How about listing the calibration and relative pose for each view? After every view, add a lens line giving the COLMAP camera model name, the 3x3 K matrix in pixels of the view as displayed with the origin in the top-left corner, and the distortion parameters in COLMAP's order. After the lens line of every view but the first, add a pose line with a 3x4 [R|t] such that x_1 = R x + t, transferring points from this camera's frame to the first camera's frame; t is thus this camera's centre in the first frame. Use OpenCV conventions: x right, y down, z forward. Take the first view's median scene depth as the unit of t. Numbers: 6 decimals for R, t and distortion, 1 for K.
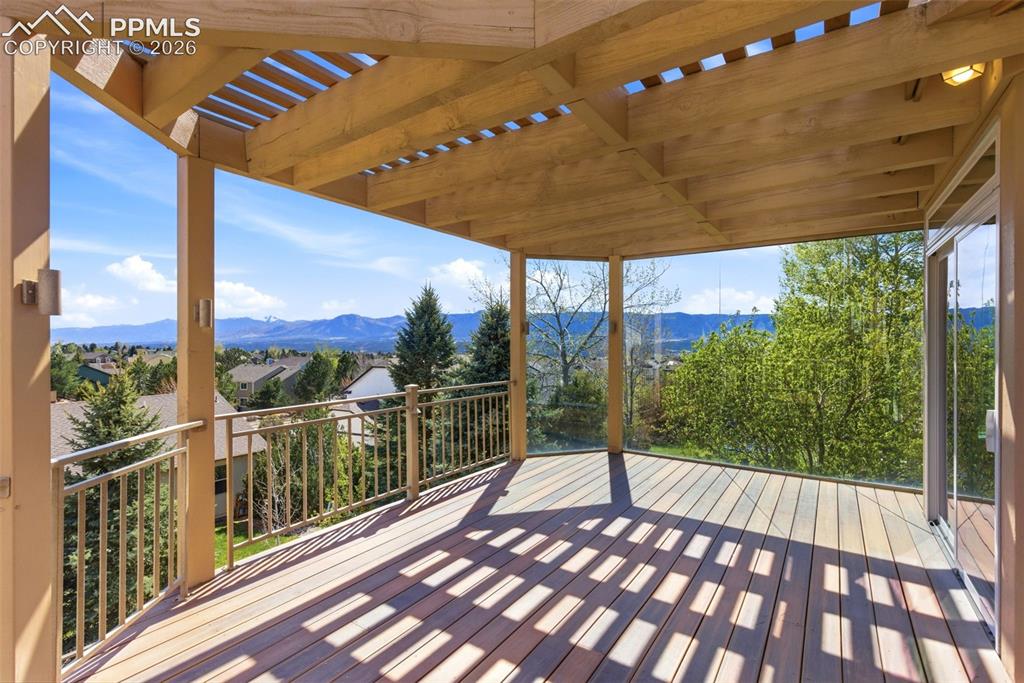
lens RADIAL K [[470.2, 0, 517.4], [0, 470.2, 338.3], [0, 0, 1]] dist [0.000968, 0.000041]
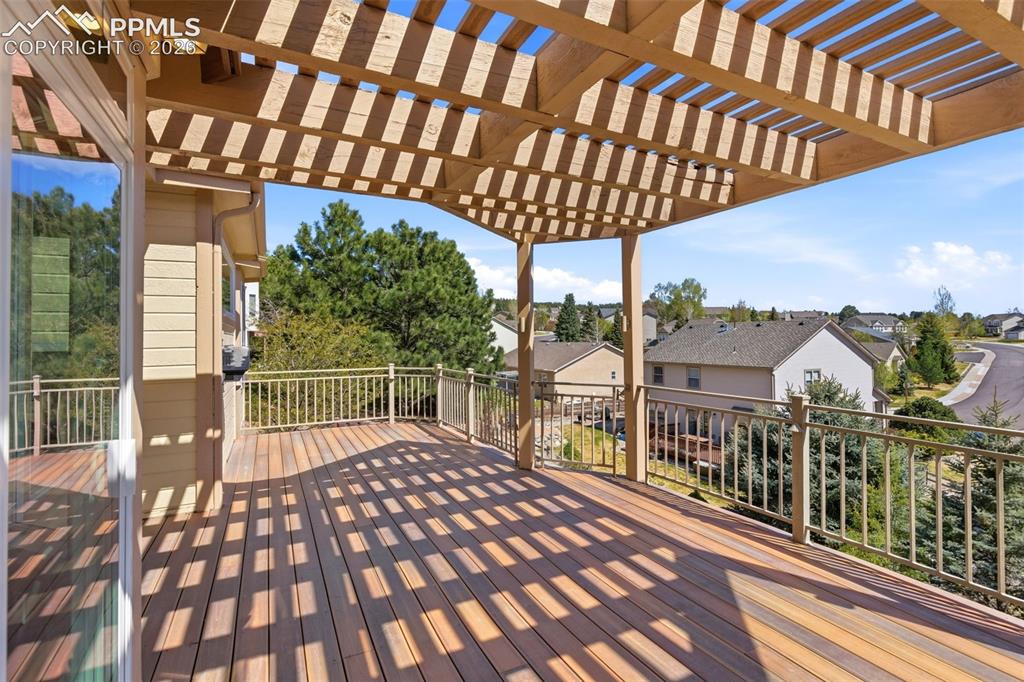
lens RADIAL K [[473.1, 0, 522.5], [0, 473.1, 340.7], [0, 0, 1]] dist [0.001637, 0.000391]
pose [[-0.465476, 0.011509, -0.884985, 0.897978], [0.013597, 0.999890, 0.005852, -0.006126], [0.884956, -0.009309, -0.465582, 1.245541]]
